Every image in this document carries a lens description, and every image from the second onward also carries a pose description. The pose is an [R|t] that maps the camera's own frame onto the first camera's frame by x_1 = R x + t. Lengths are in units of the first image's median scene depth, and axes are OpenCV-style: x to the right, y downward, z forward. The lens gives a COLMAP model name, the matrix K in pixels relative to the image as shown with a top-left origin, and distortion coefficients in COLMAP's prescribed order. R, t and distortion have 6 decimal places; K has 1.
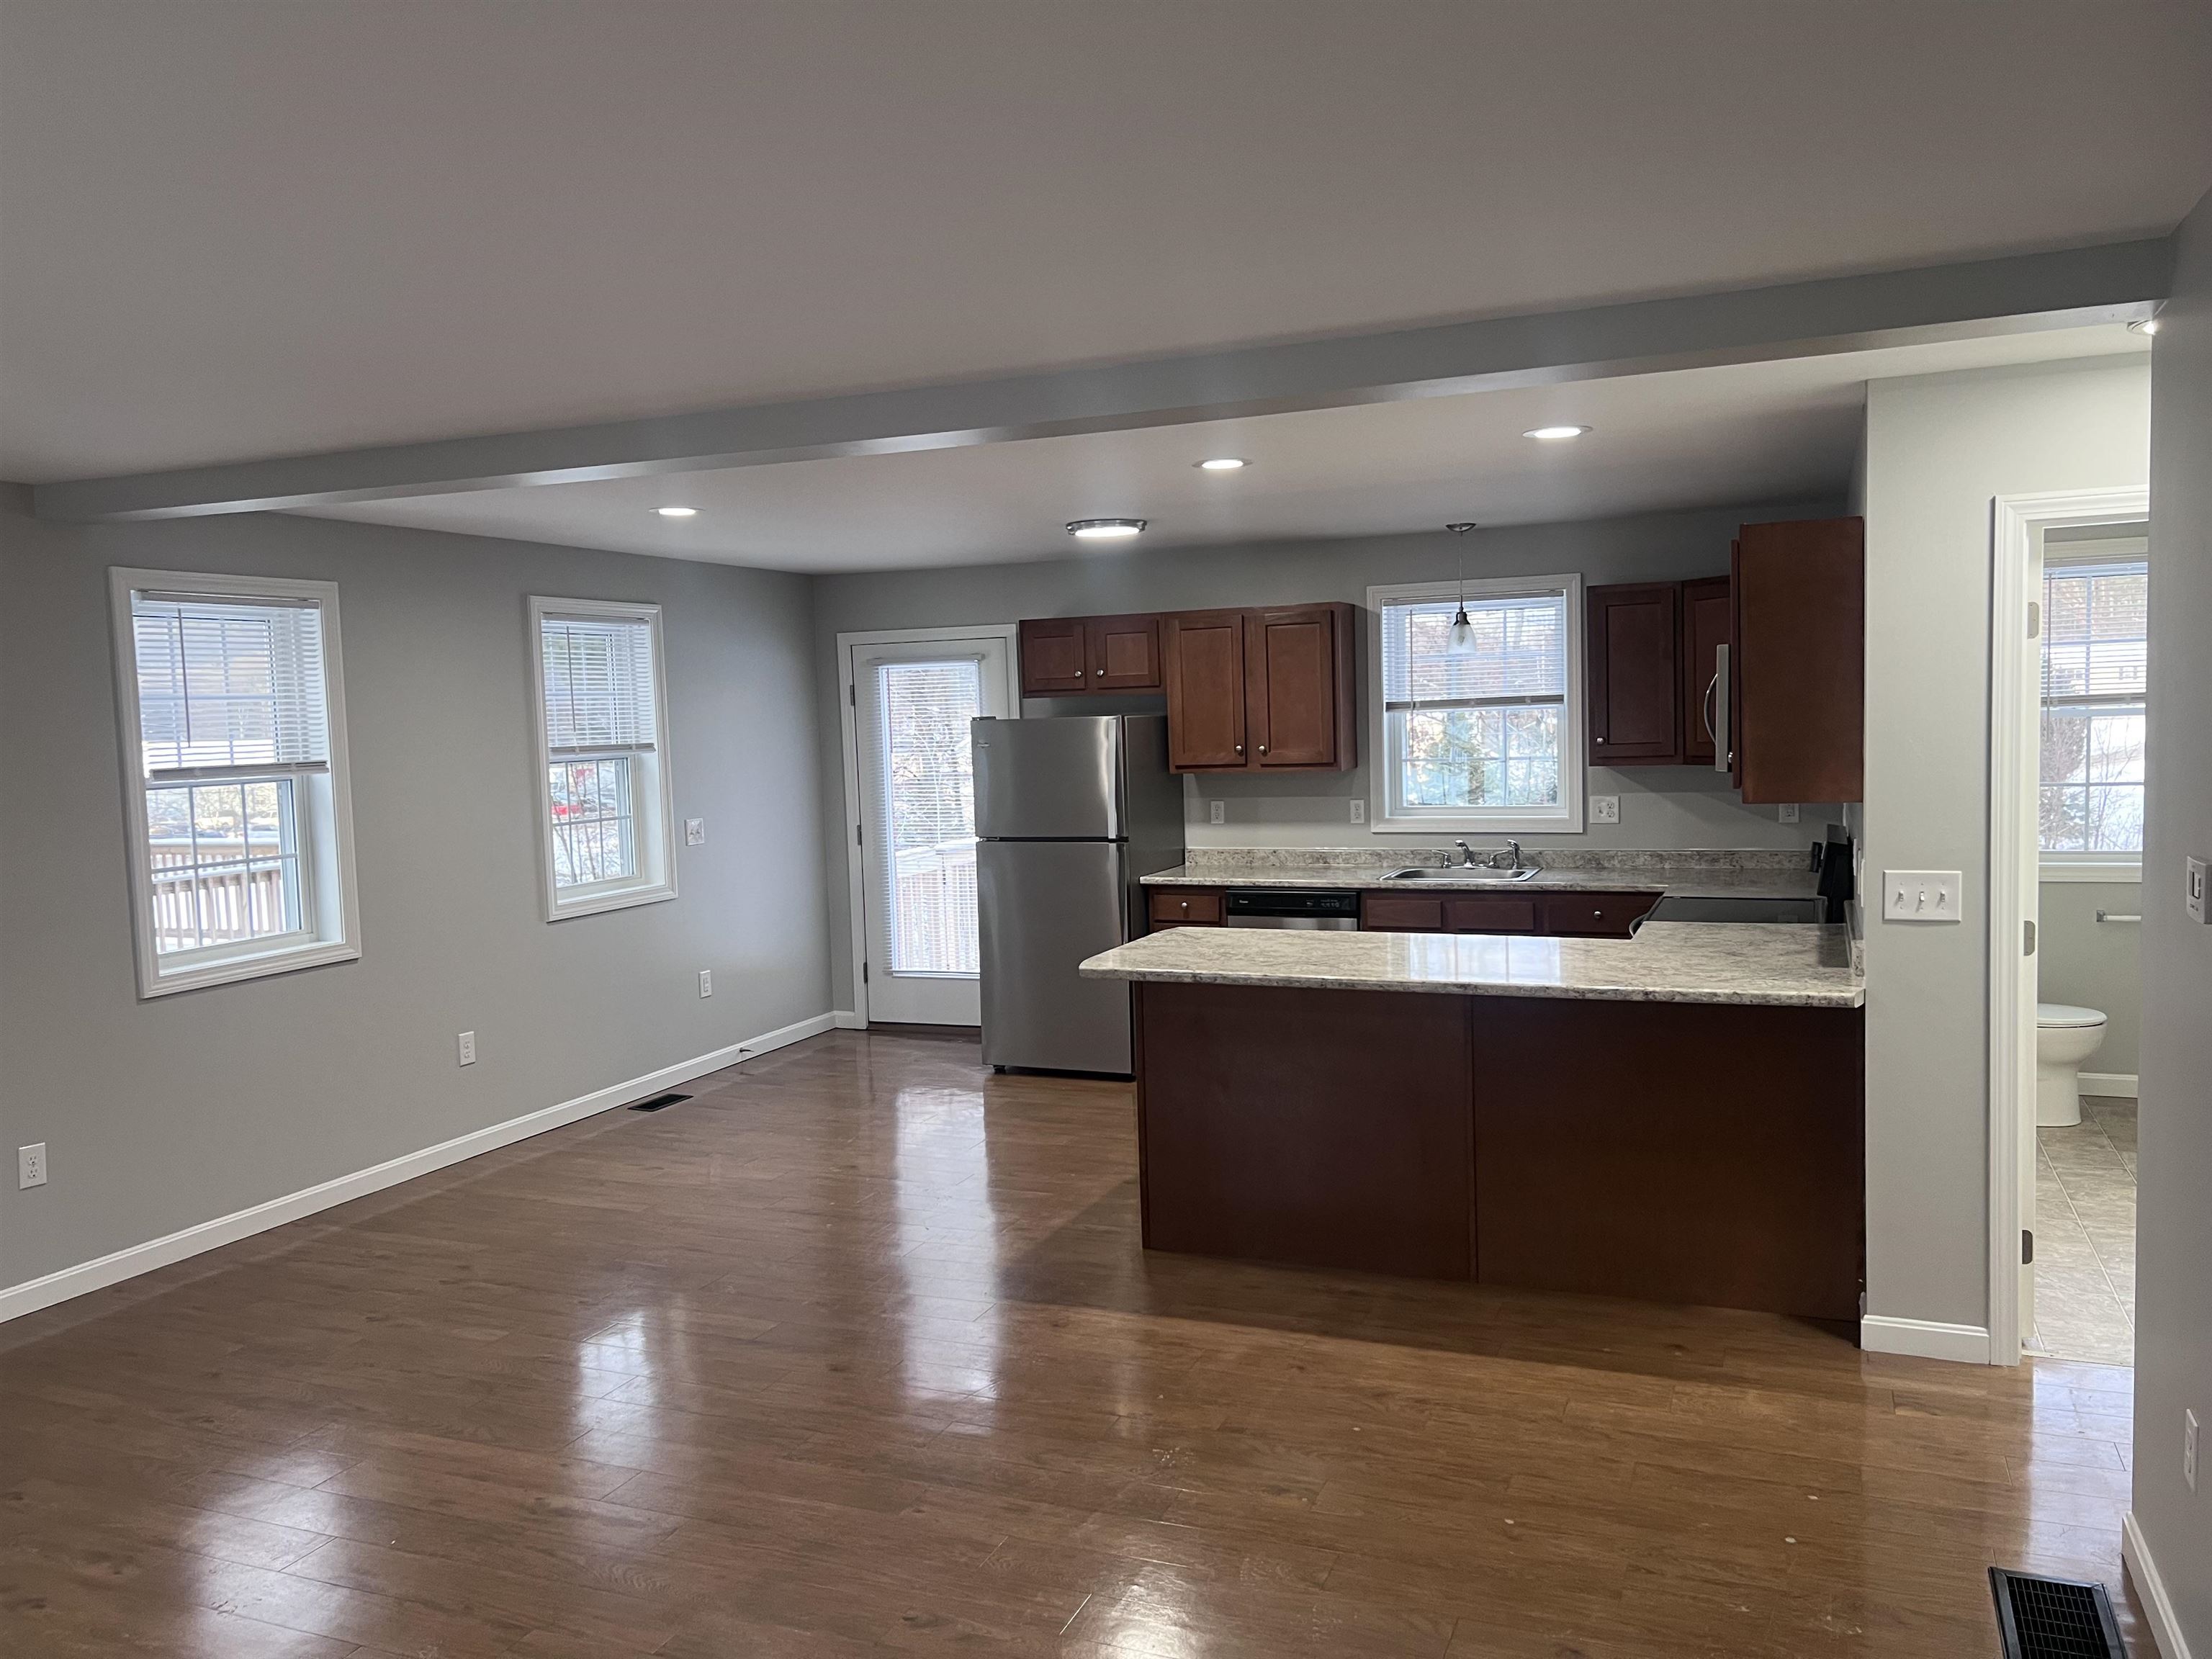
lens RADIAL K [[1665.0, 0, 1121.9], [0, 1665.0, 833.1], [0, 0, 1]] dist [0.064694, -0.054746]
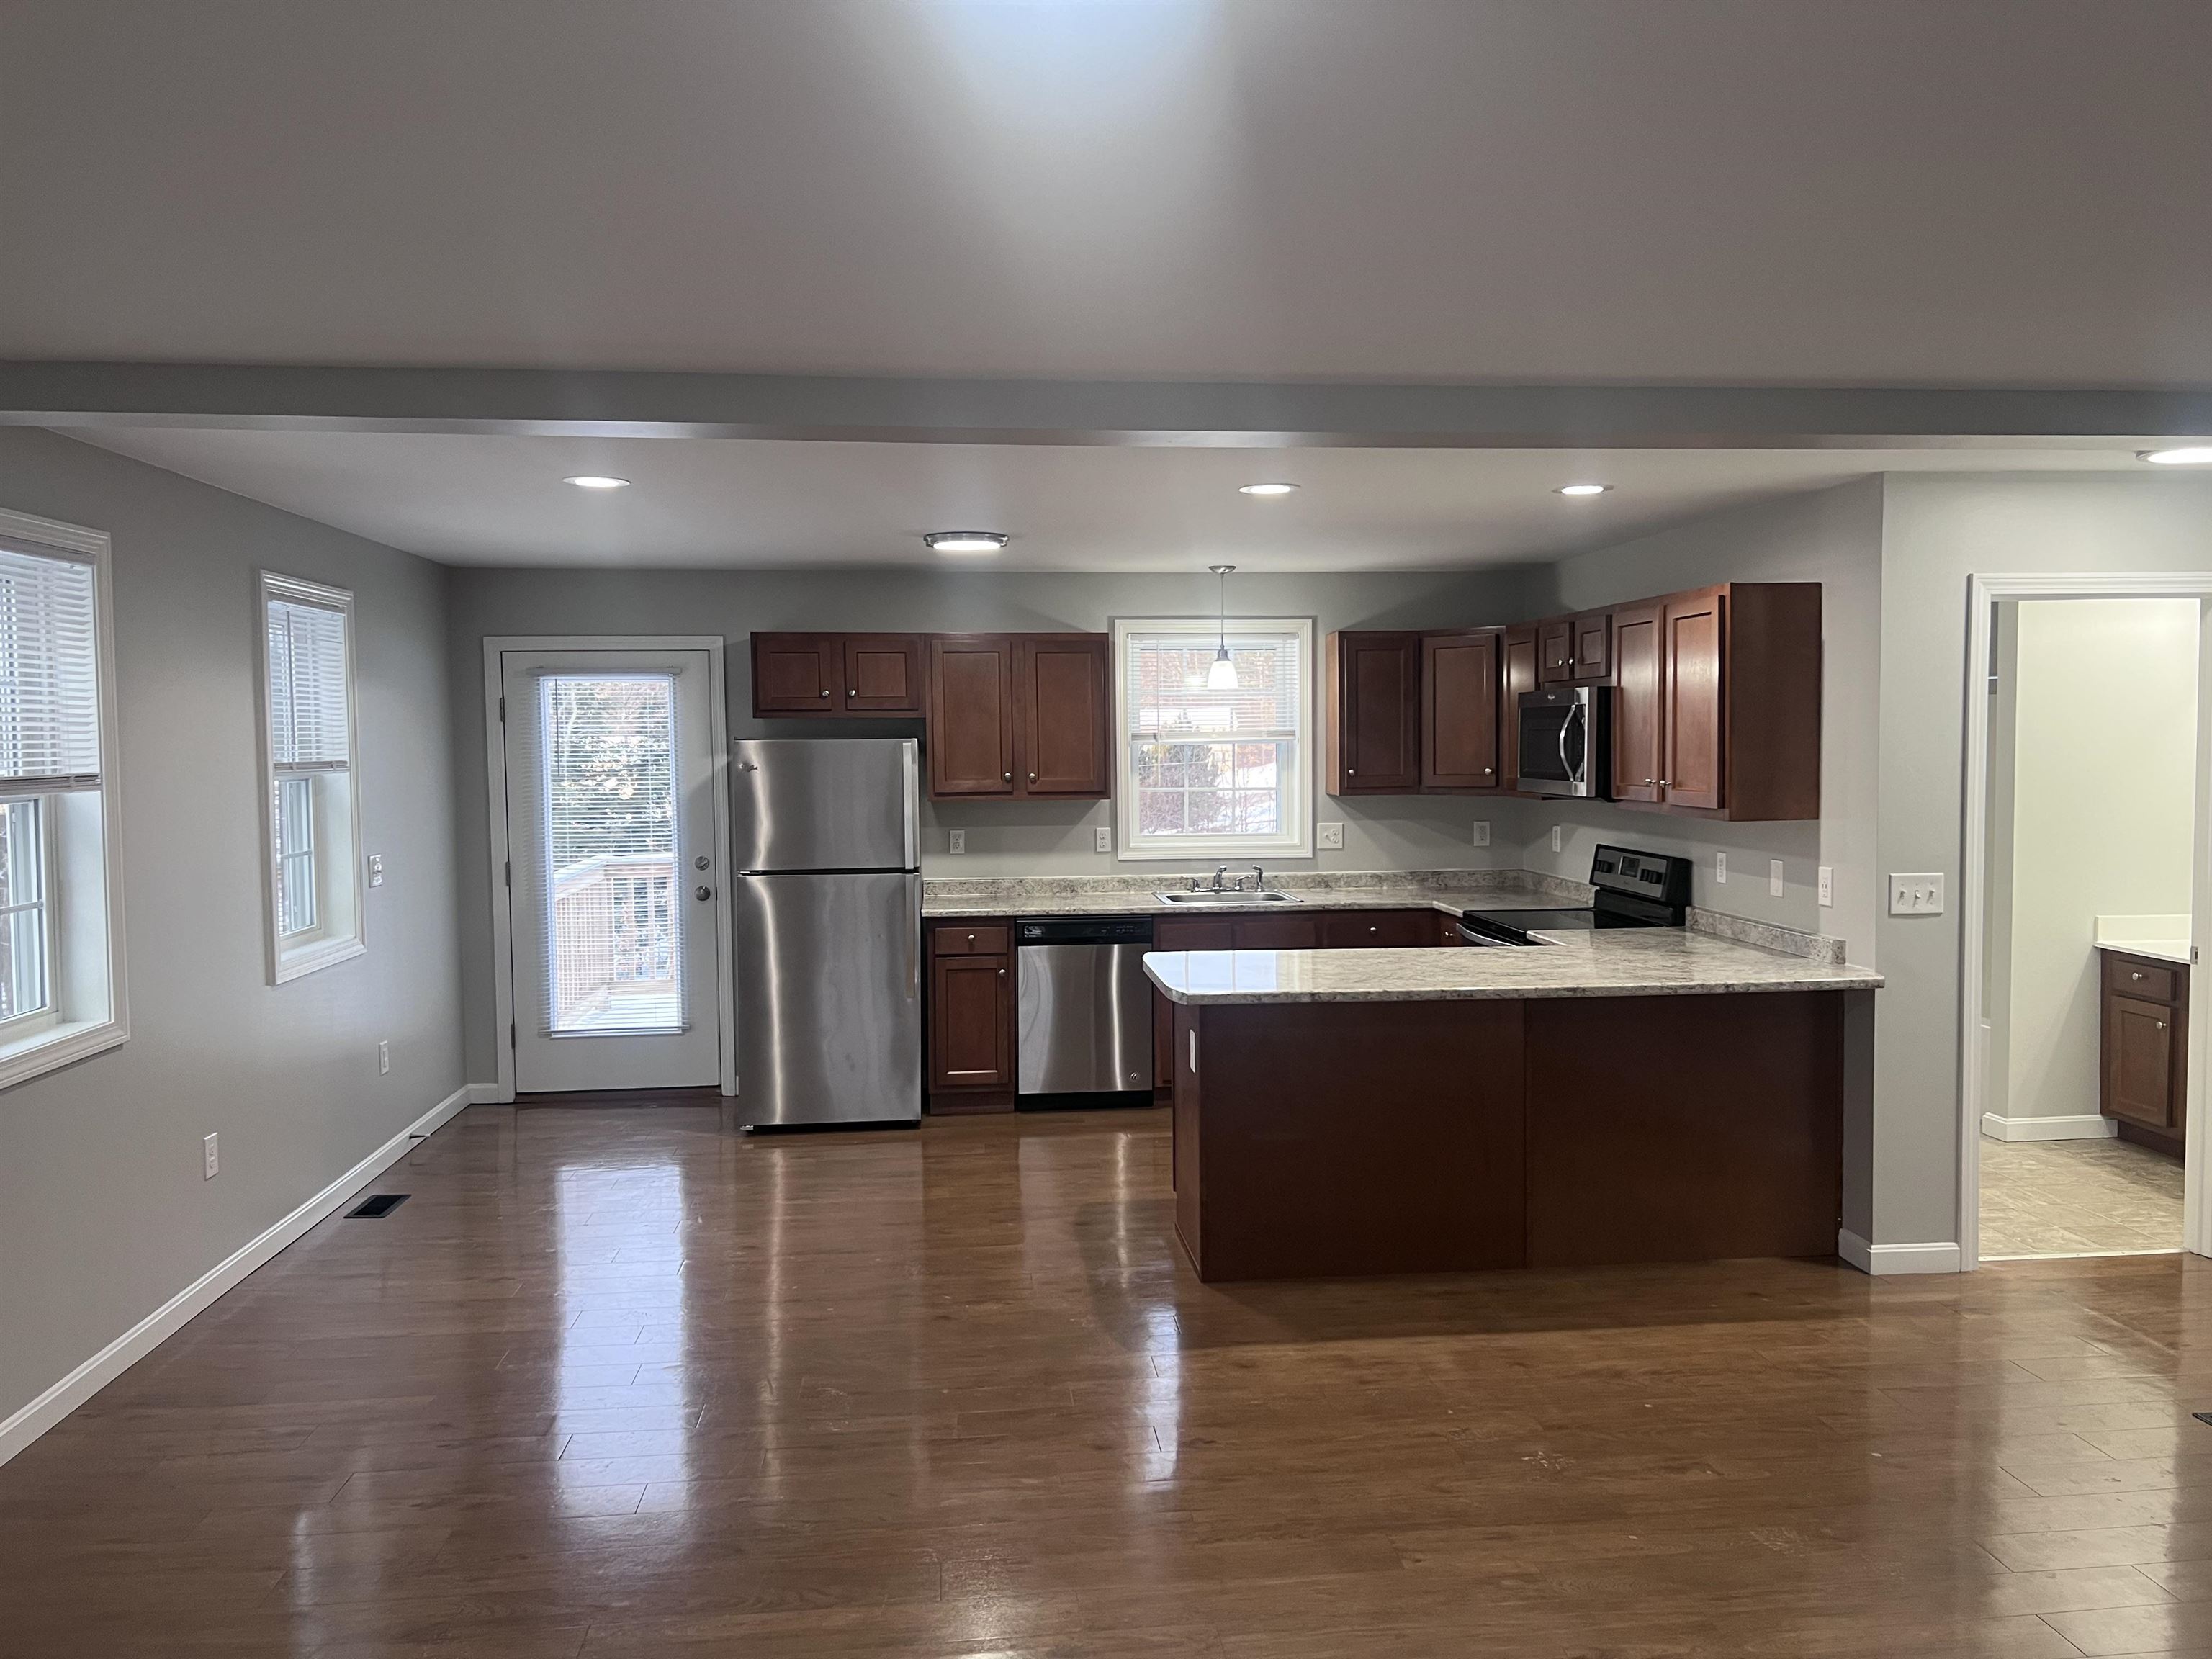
lens RADIAL K [[1665.0, 0, 1131.0], [0, 1665.0, 823.5], [0, 0, 1]] dist [0.064694, -0.054746]
pose [[0.876471, -0.002525, 0.481447, -0.390033], [0.017722, 0.999478, -0.027022, 0.005728], [-0.481128, 0.032216, 0.876058, 0.125834]]
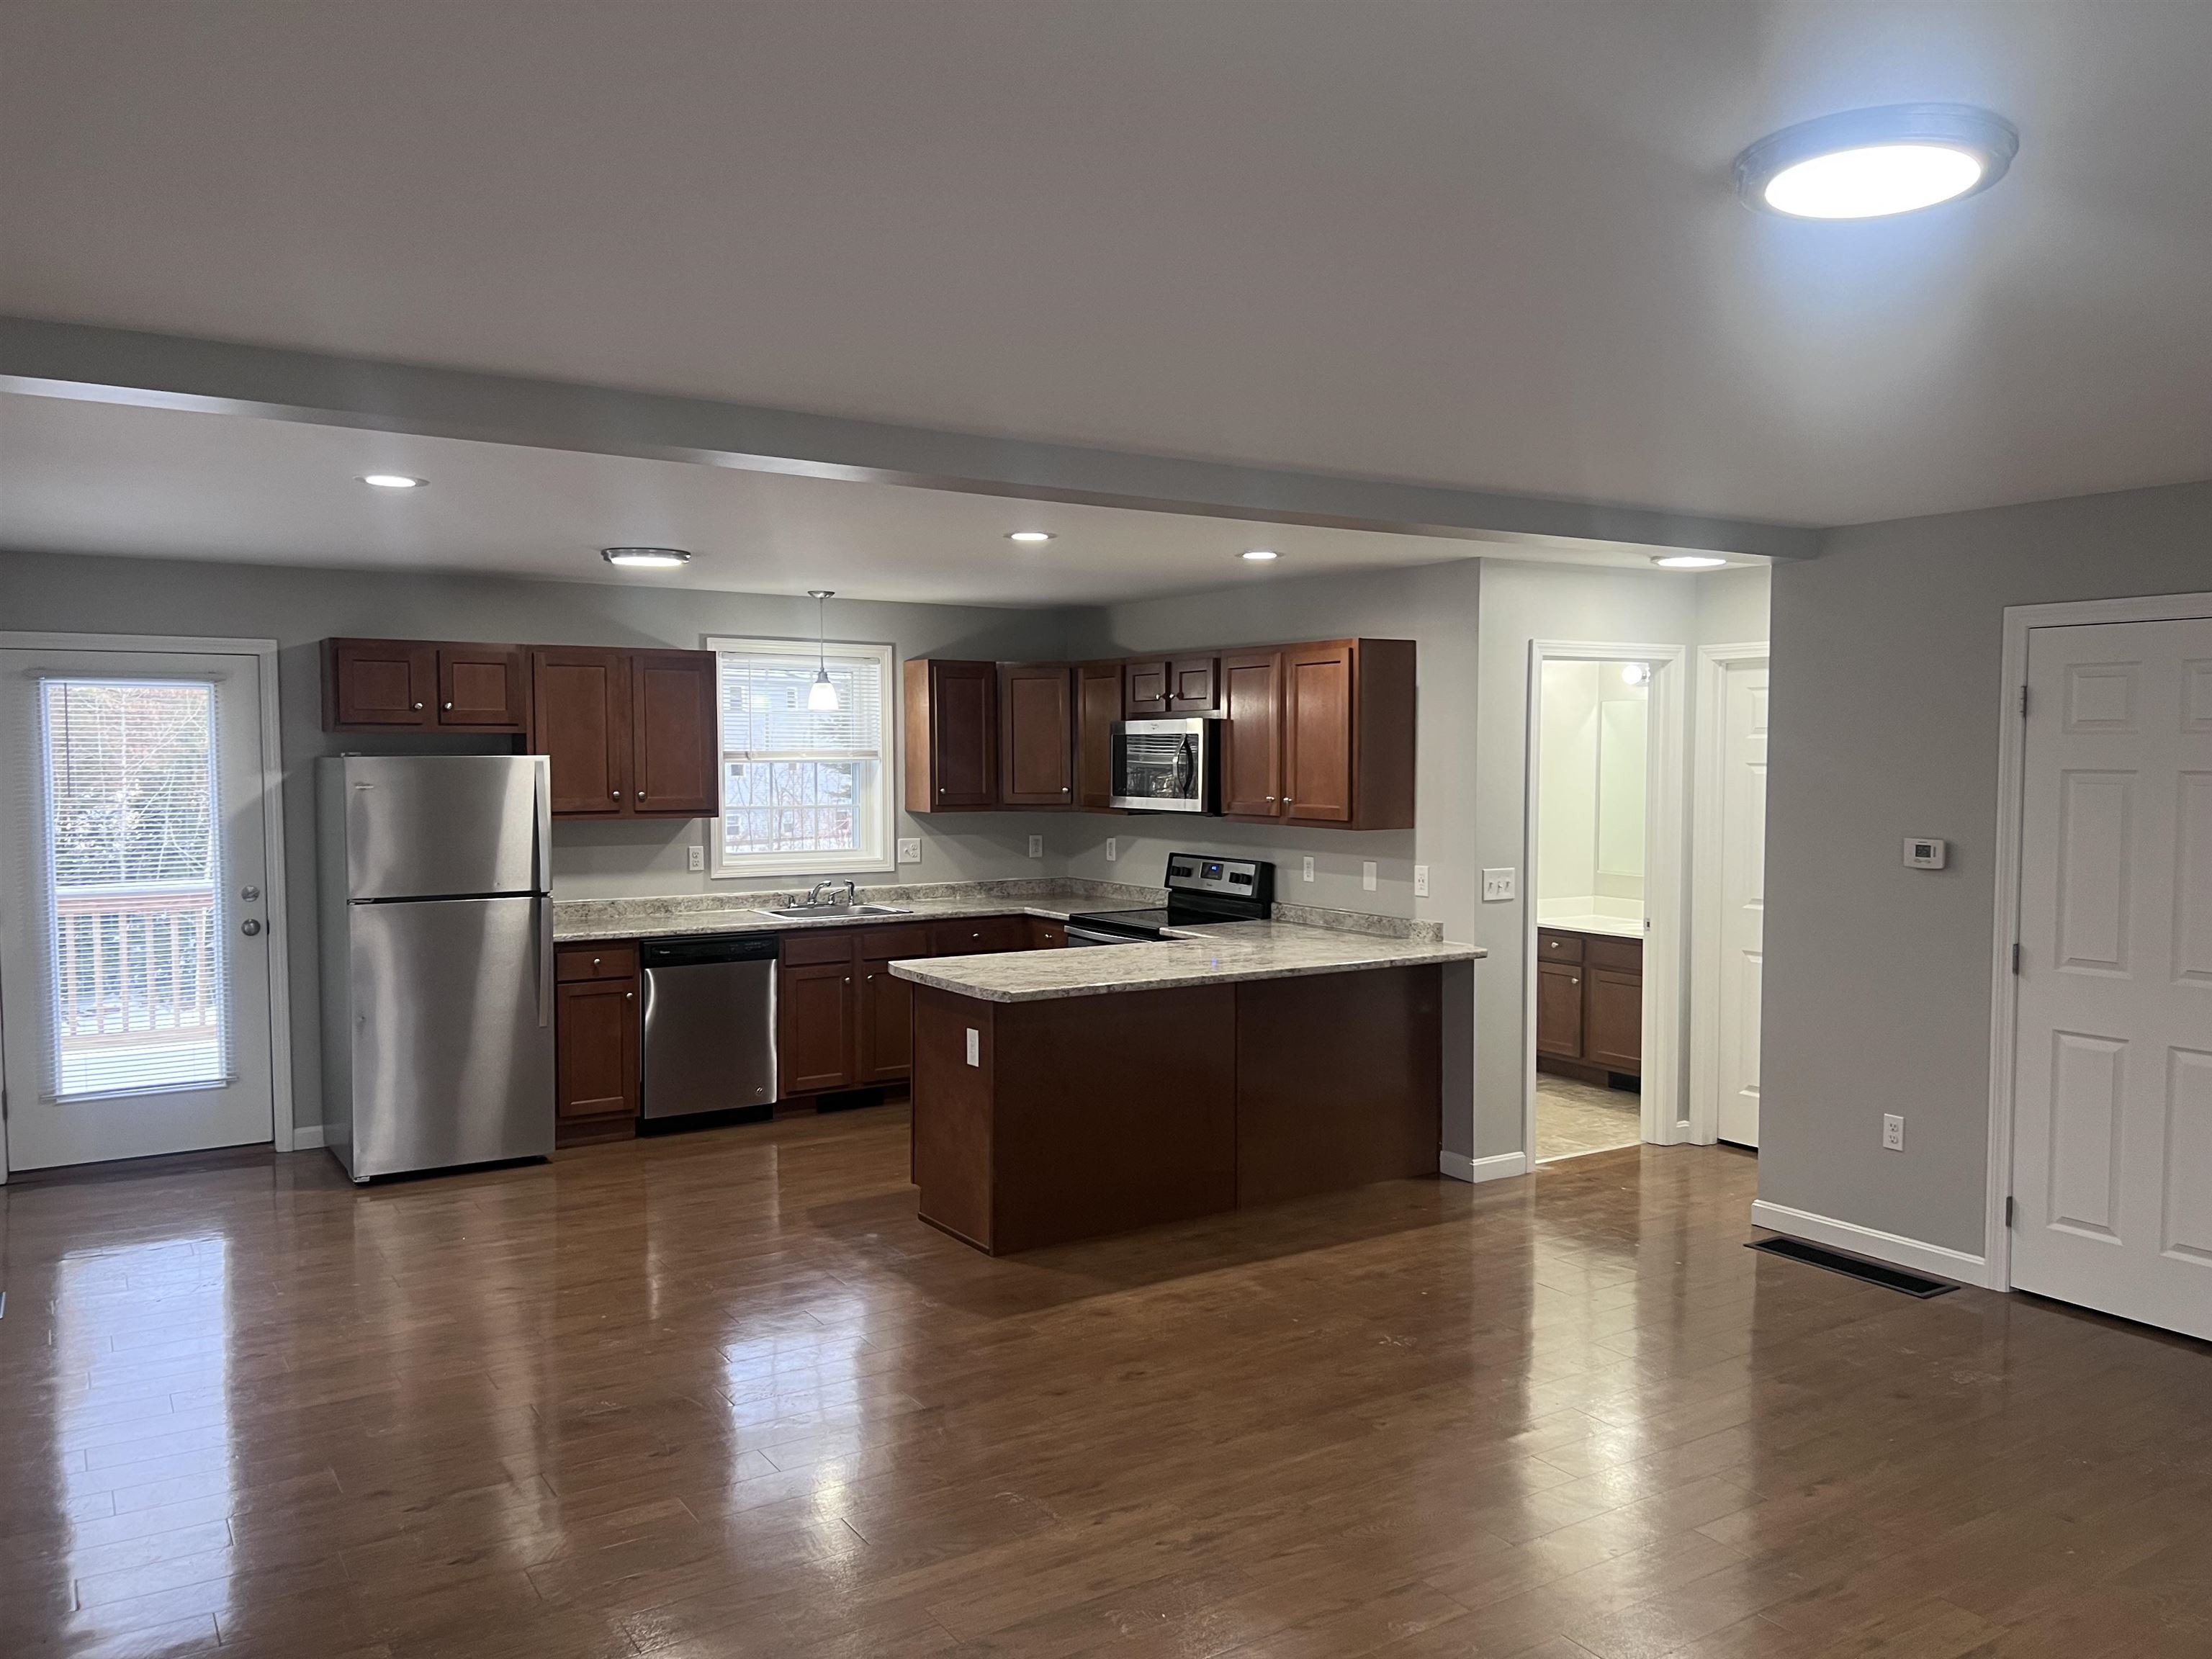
lens RADIAL K [[1665.0, 0, 1130.0], [0, 1665.0, 834.2], [0, 0, 1]] dist [0.064694, -0.054746]
pose [[0.565873, -0.010545, 0.824425, -0.645348], [0.043131, 0.998928, -0.016828, 0.000996], [-0.823364, 0.045081, 0.565721, 0.248987]]
